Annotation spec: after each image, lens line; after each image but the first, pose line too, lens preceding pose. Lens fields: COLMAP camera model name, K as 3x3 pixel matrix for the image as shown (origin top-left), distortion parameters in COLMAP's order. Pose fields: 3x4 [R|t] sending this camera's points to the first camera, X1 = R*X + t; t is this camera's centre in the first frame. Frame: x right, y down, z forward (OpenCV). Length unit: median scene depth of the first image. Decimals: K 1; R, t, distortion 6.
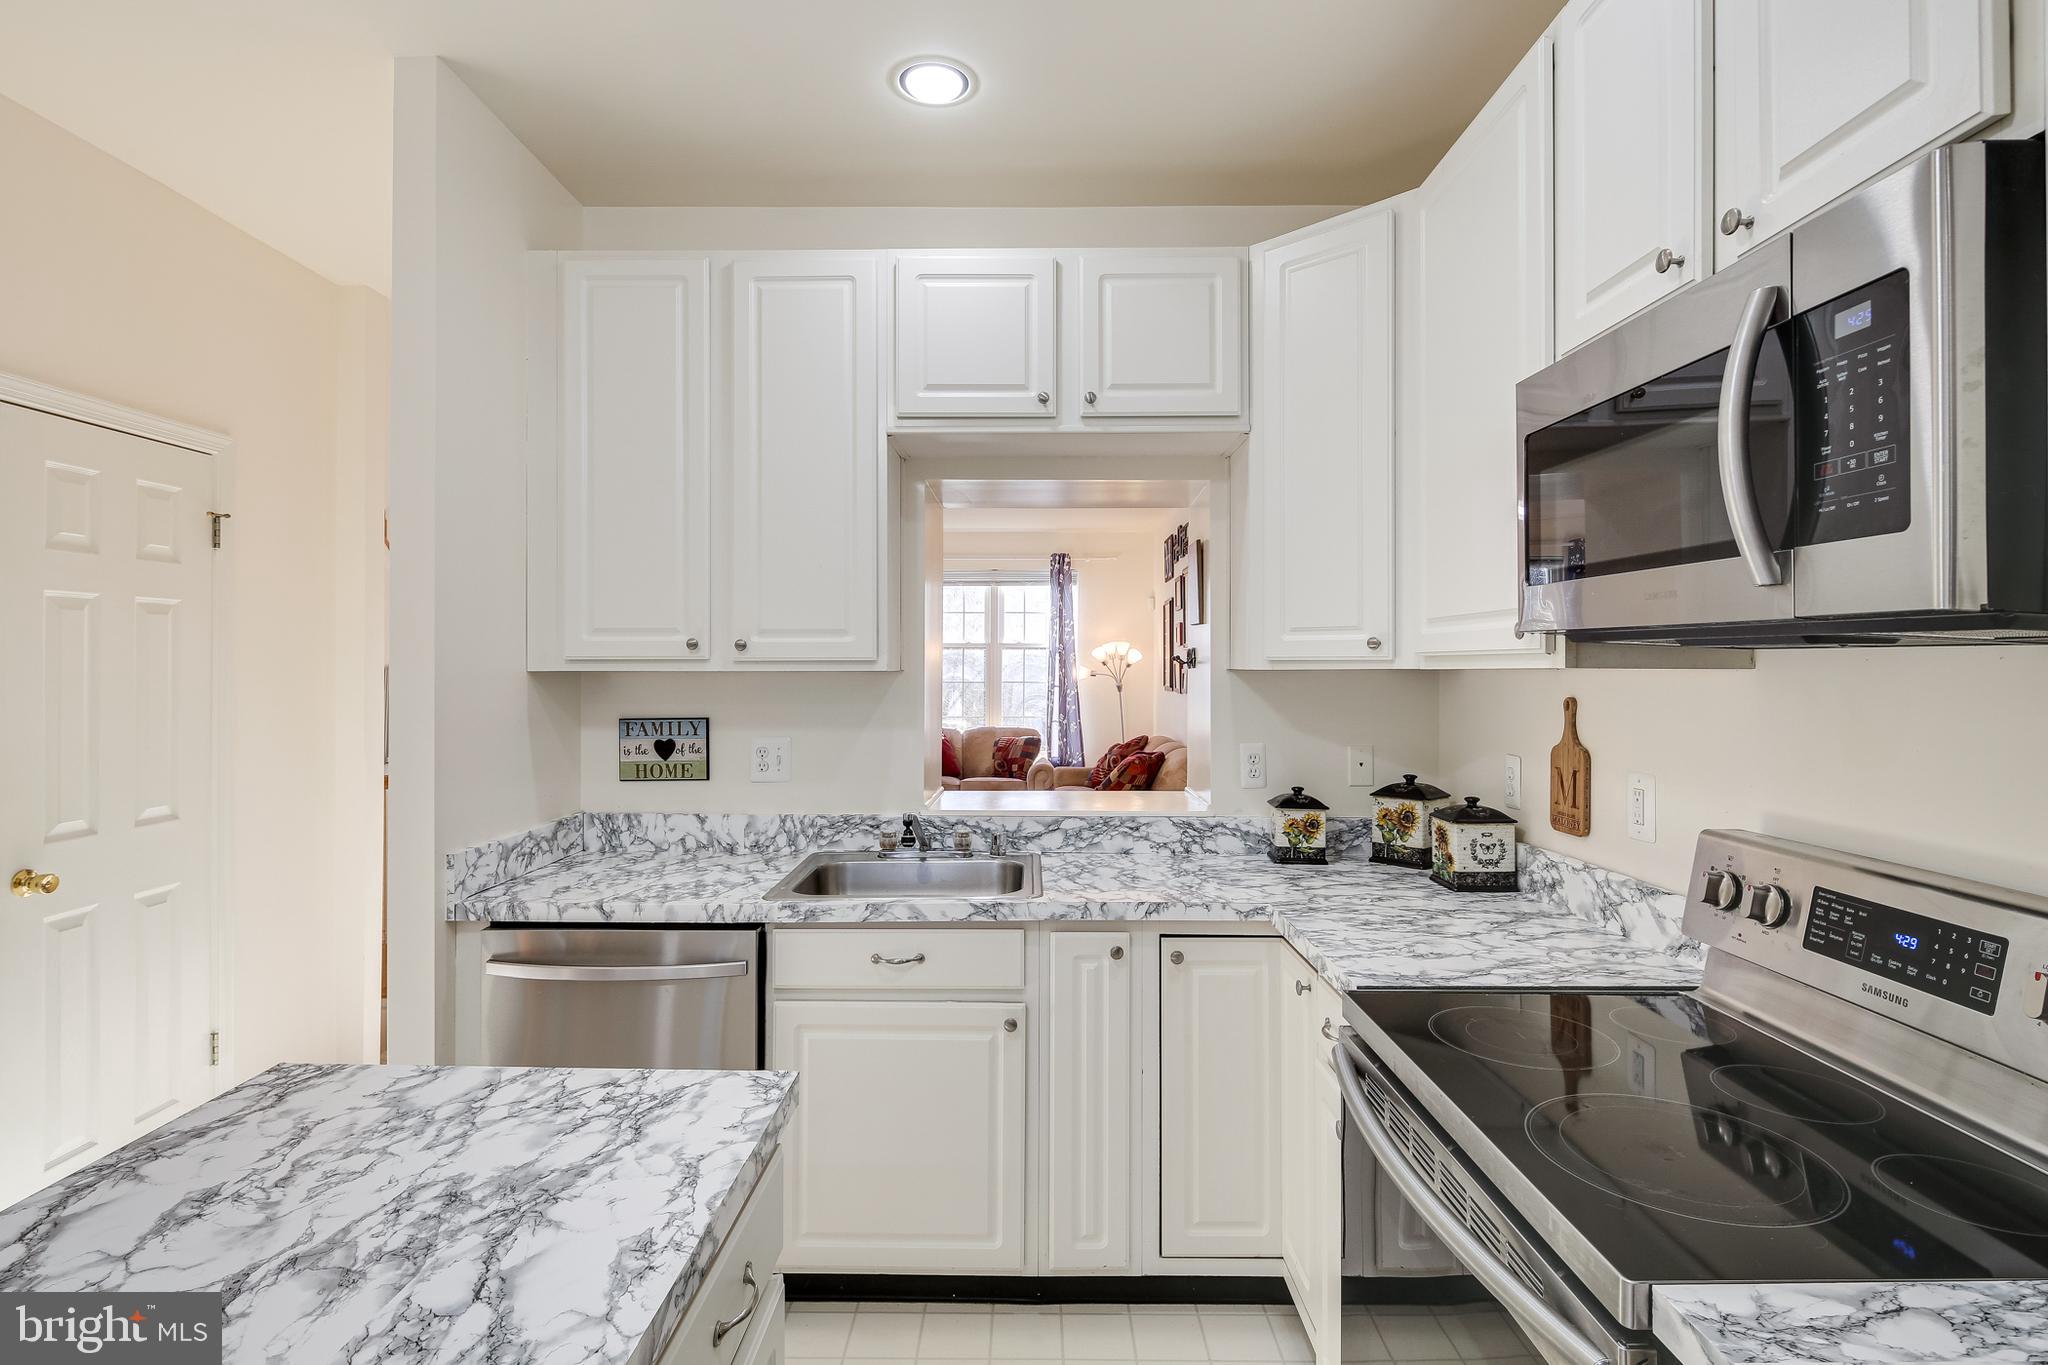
lens RADIAL K [[1002.2, 0, 1027.7], [0, 1002.2, 662.2], [0, 0, 1]] dist [0.009014, -0.007187]
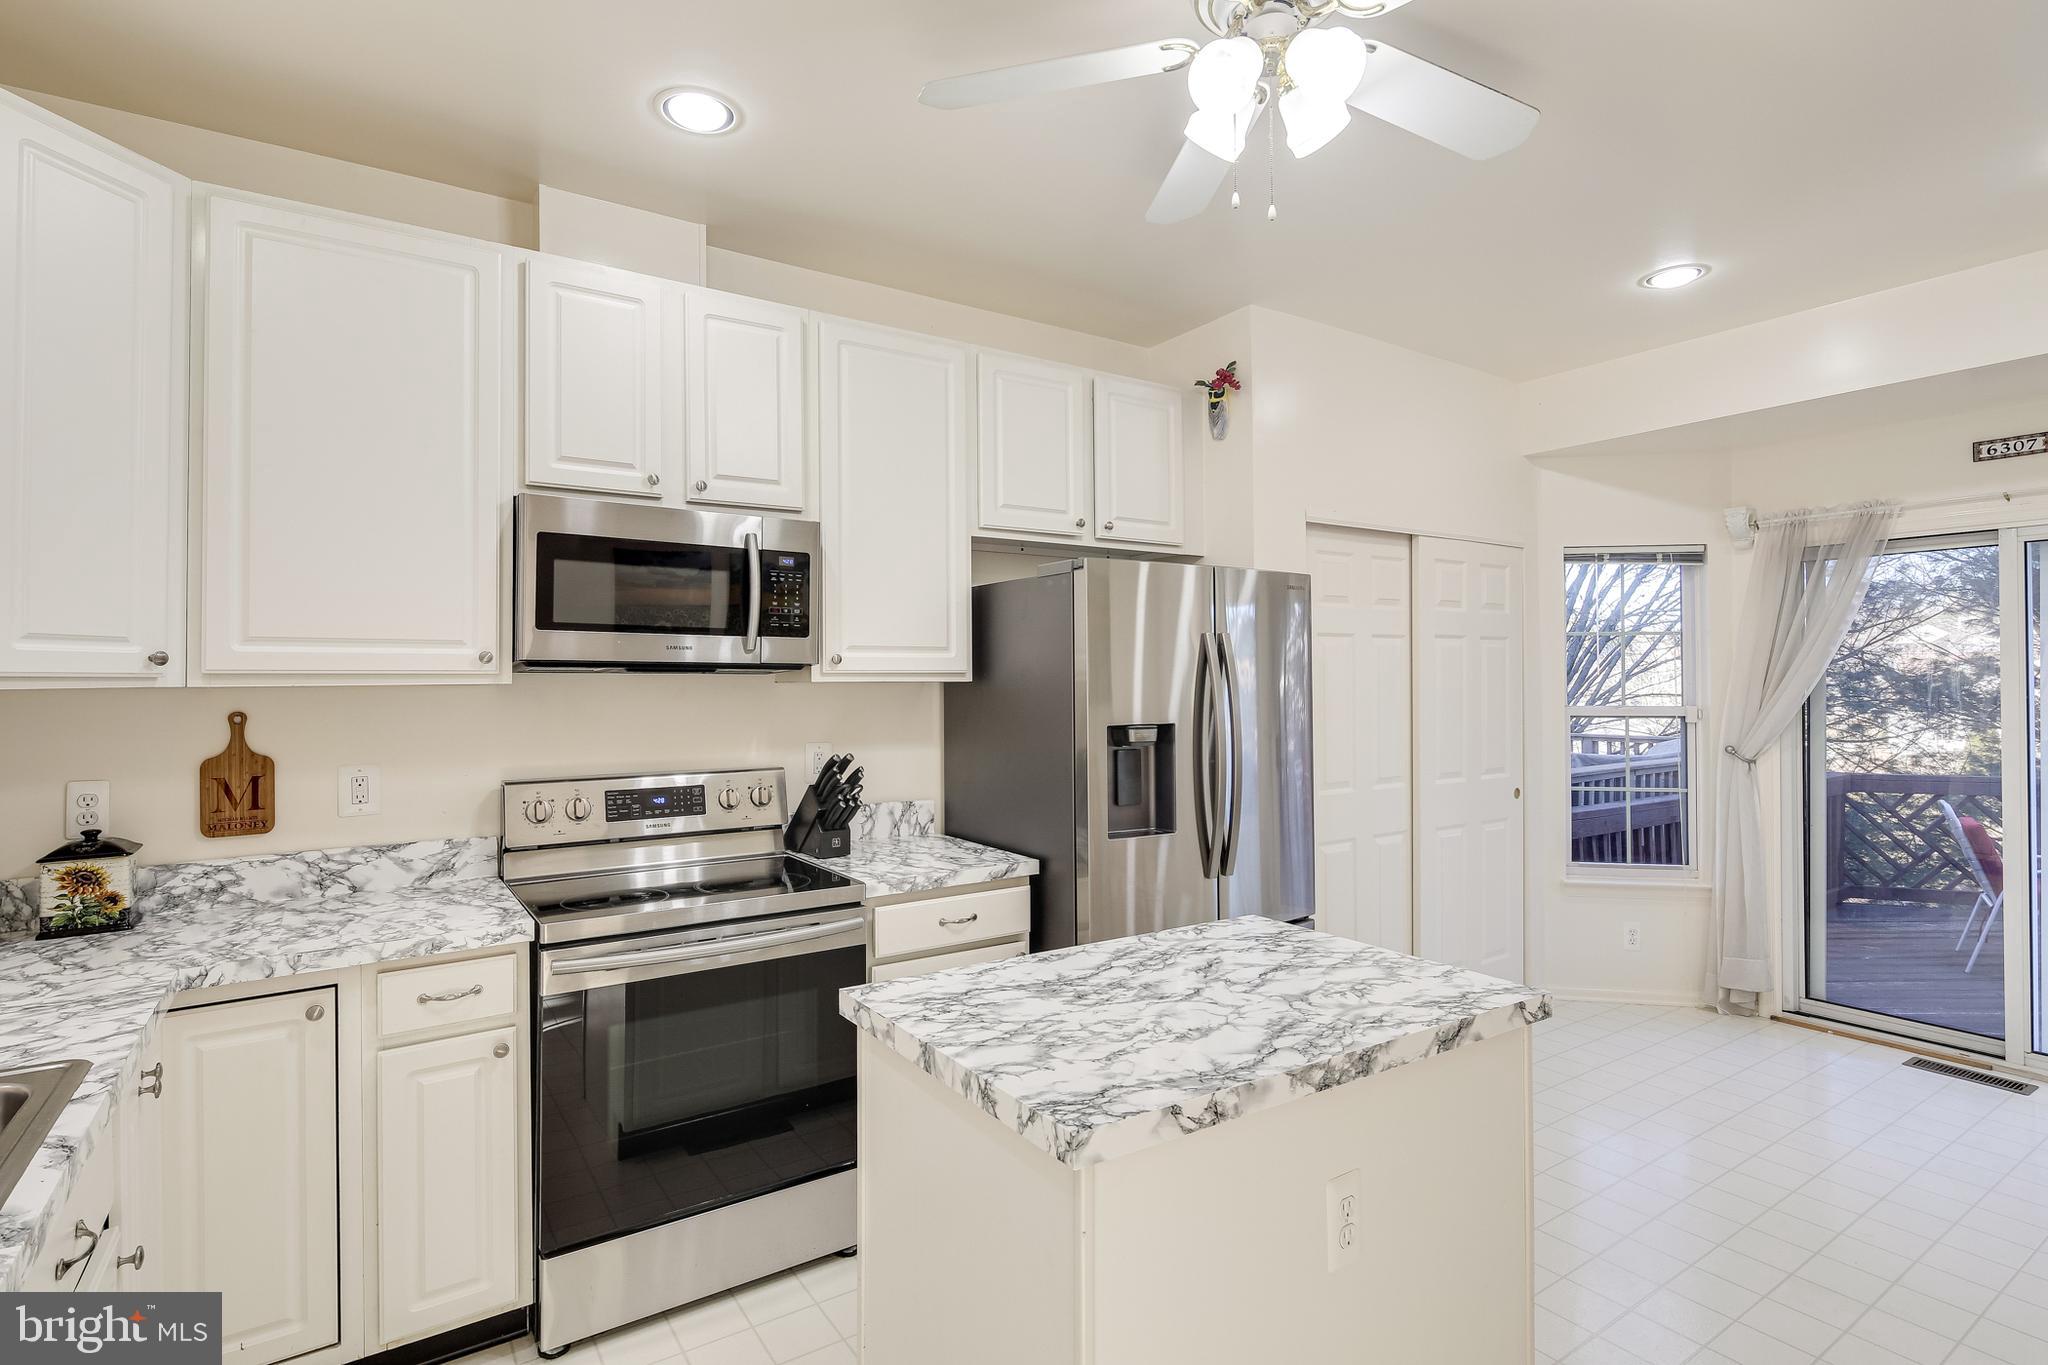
lens RADIAL K [[1002.2, 0, 1026.0], [0, 1002.2, 665.5], [0, 0, 1]] dist [0.009014, -0.007187]
pose [[-0.562064, 0.015812, 0.826942, -0.740163], [0.000731, 0.999826, -0.018621, 0.004740], [-0.827093, -0.009861, -0.561978, 0.781953]]
